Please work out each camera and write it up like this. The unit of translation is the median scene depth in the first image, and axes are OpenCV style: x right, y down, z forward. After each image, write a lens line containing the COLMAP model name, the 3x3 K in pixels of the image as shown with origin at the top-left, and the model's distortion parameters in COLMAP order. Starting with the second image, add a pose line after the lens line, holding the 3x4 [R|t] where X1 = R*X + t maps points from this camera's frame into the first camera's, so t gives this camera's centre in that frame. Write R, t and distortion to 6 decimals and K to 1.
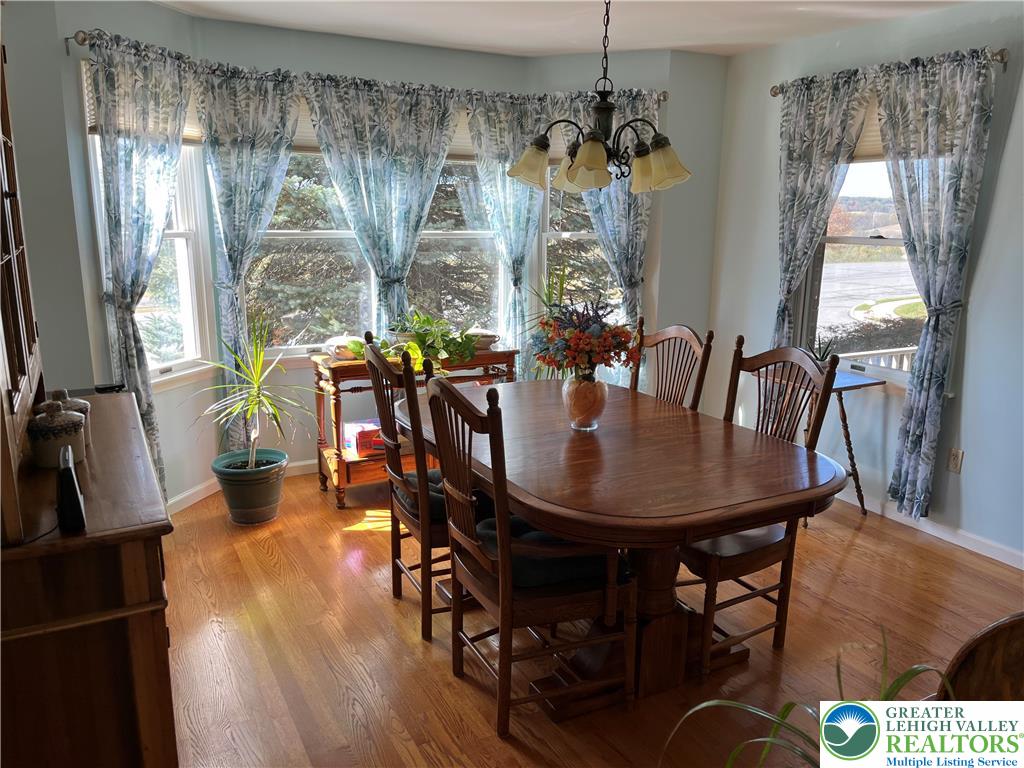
lens RADIAL K [[779.6, 0, 513.8], [0, 779.6, 386.4], [0, 0, 1]] dist [0.057109, -0.078932]
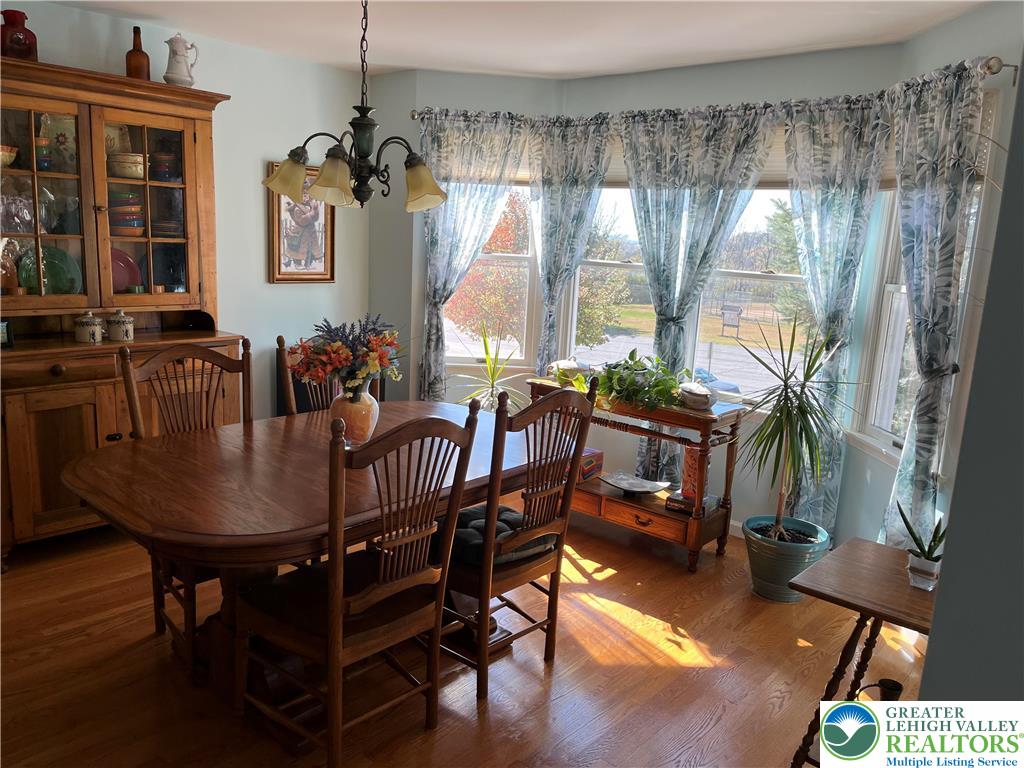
lens RADIAL K [[779.6, 0, 513.3], [0, 779.6, 382.6], [0, 0, 1]] dist [0.057109, -0.078932]
pose [[0.341296, 0.186023, -0.921364, 0.693670], [-0.249102, 0.963073, 0.102170, -0.118005], [0.906347, 0.194644, 0.375032, 0.527623]]
